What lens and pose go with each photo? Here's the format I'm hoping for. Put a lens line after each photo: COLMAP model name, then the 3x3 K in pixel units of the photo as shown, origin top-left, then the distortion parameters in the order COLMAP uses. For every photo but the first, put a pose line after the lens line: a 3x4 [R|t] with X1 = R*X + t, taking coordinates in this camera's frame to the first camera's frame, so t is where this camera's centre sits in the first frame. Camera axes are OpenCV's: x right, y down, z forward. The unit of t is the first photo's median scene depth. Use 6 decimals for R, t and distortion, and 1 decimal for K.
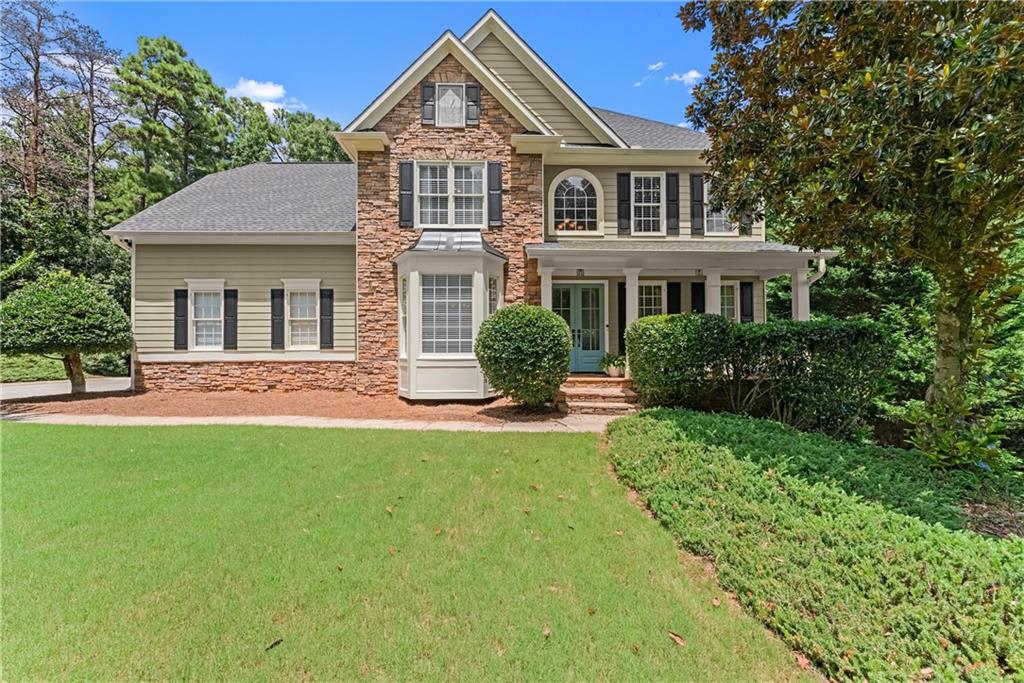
lens RADIAL K [[405.5, 0, 510.5], [0, 405.5, 342.5], [0, 0, 1]] dist [0.000326, 0.000024]
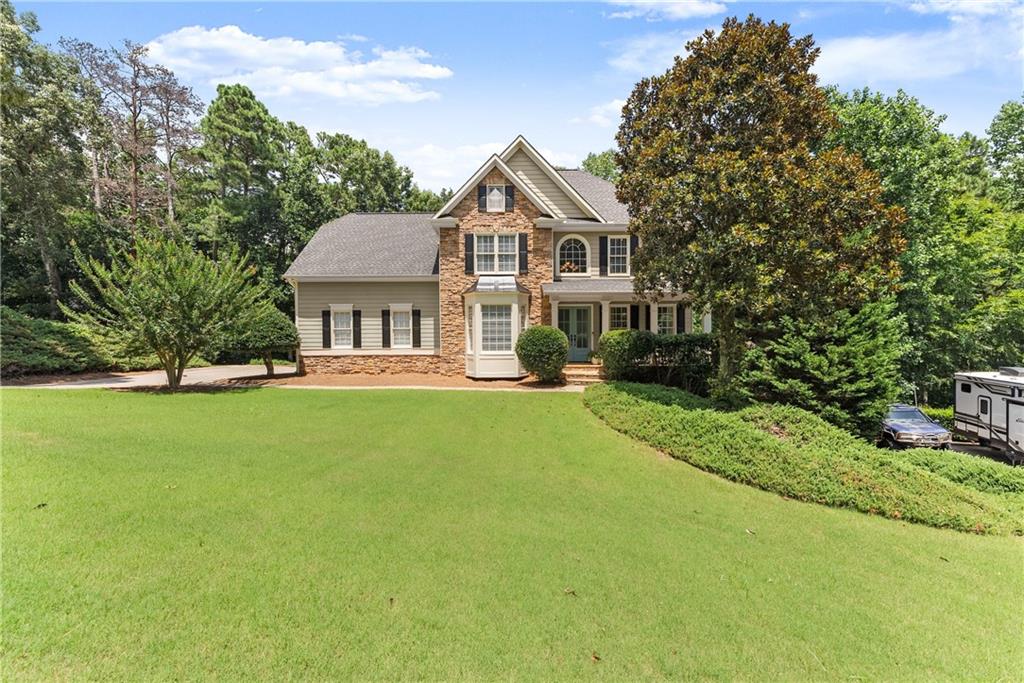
lens RADIAL K [[405.5, 0, 512.7], [0, 405.5, 341.3], [0, 0, 1]] dist [0.000326, 0.000024]
pose [[0.999935, -0.001751, -0.011233, -0.062505], [0.002049, 0.999644, 0.026614, -0.053399], [0.011183, -0.026635, 0.999583, -0.641198]]
